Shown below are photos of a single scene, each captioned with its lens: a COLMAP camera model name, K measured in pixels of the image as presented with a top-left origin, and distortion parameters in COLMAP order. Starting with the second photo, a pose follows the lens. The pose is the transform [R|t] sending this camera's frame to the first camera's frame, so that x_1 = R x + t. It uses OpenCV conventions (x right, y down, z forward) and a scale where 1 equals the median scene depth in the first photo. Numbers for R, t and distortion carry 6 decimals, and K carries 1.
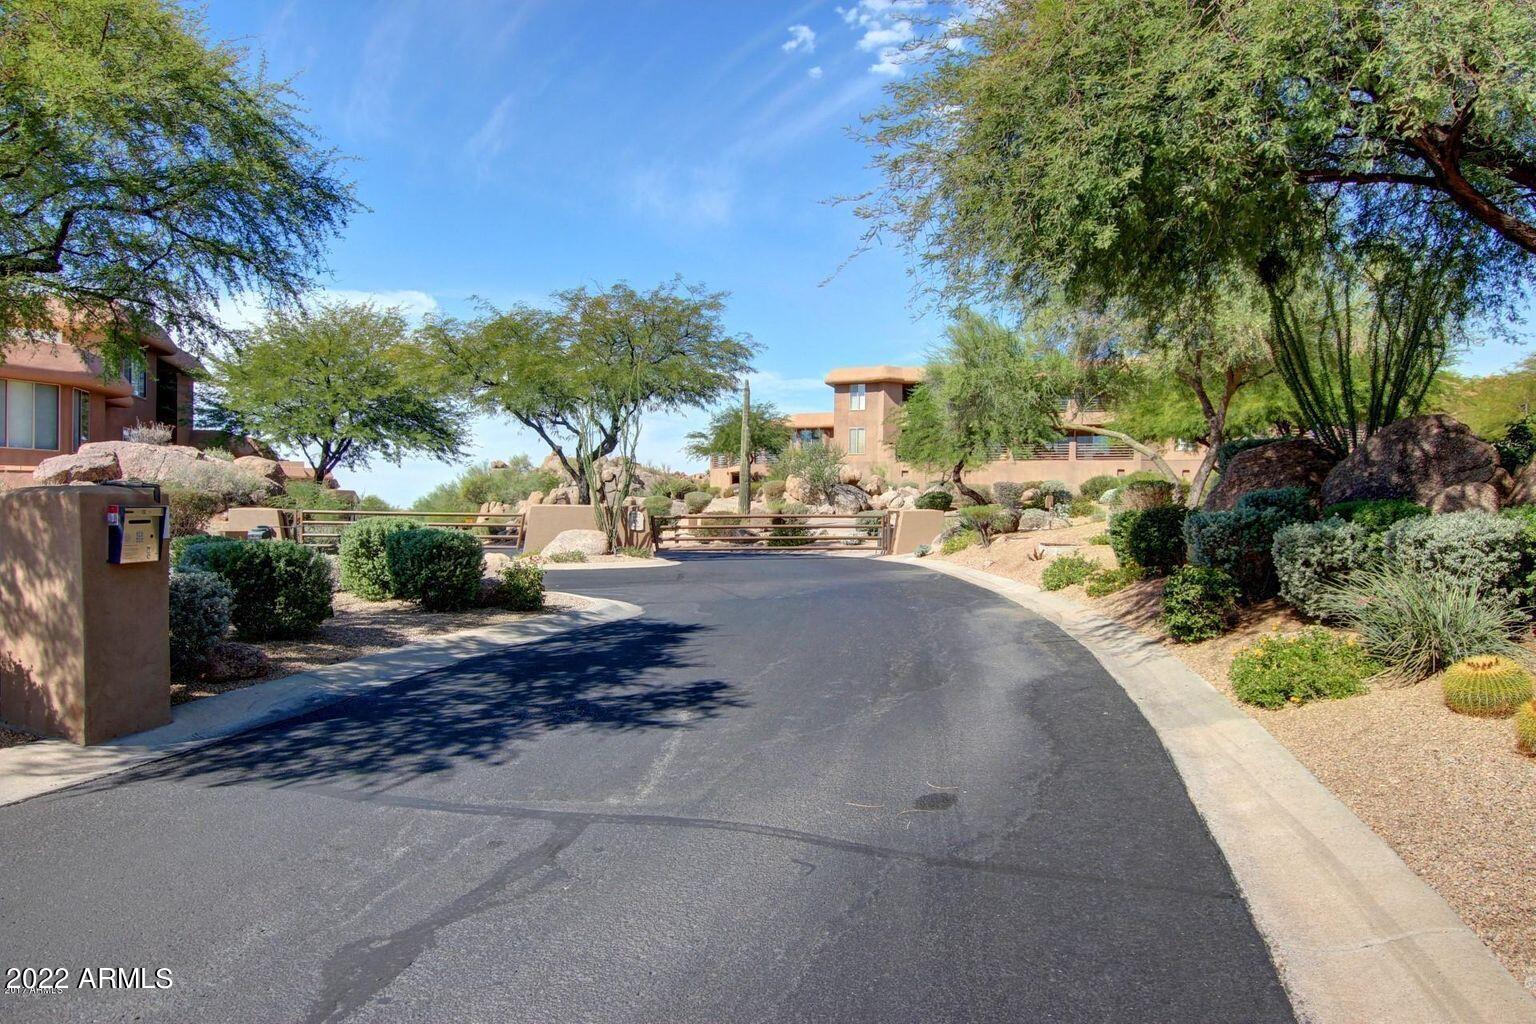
lens RADIAL K [[908.5, 0, 768.0], [0, 908.5, 512.0], [0, 0, 1]] dist [0.001534, -0.000303]
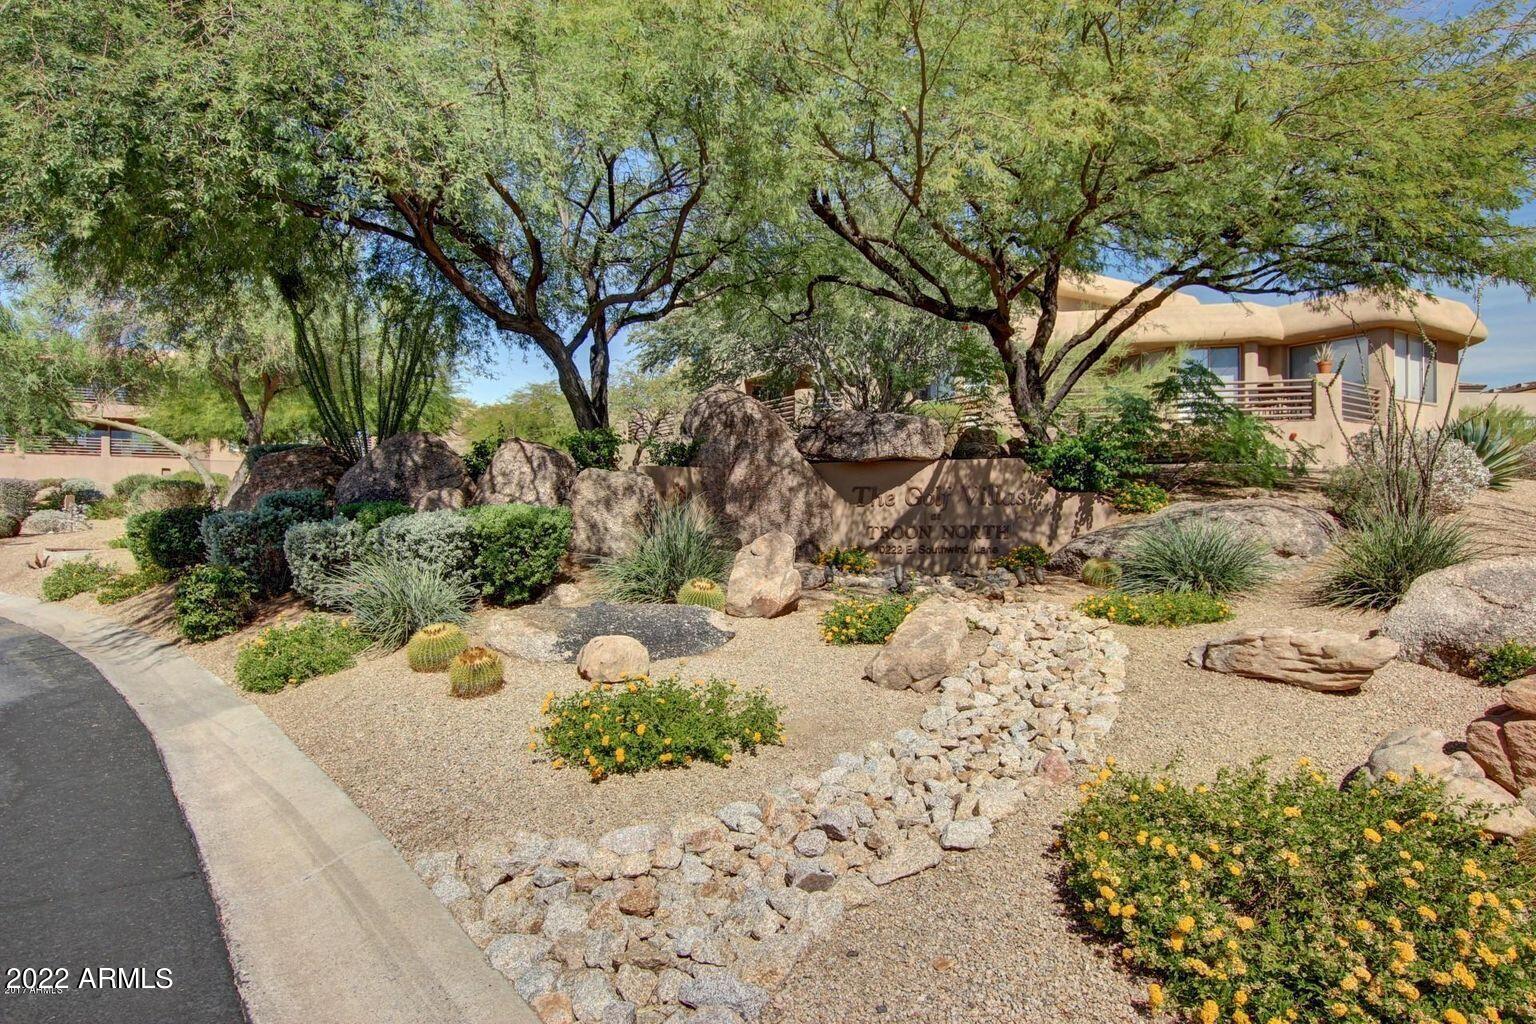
lens RADIAL K [[908.5, 0, 768.0], [0, 908.5, 512.0], [0, 0, 1]] dist [0.001534, -0.000303]
pose [[0.632281, -0.003154, 0.774733, 0.077102], [0.005454, 0.999985, -0.000380, 0.003700], [-0.774720, 0.004466, 0.632289, -0.130275]]
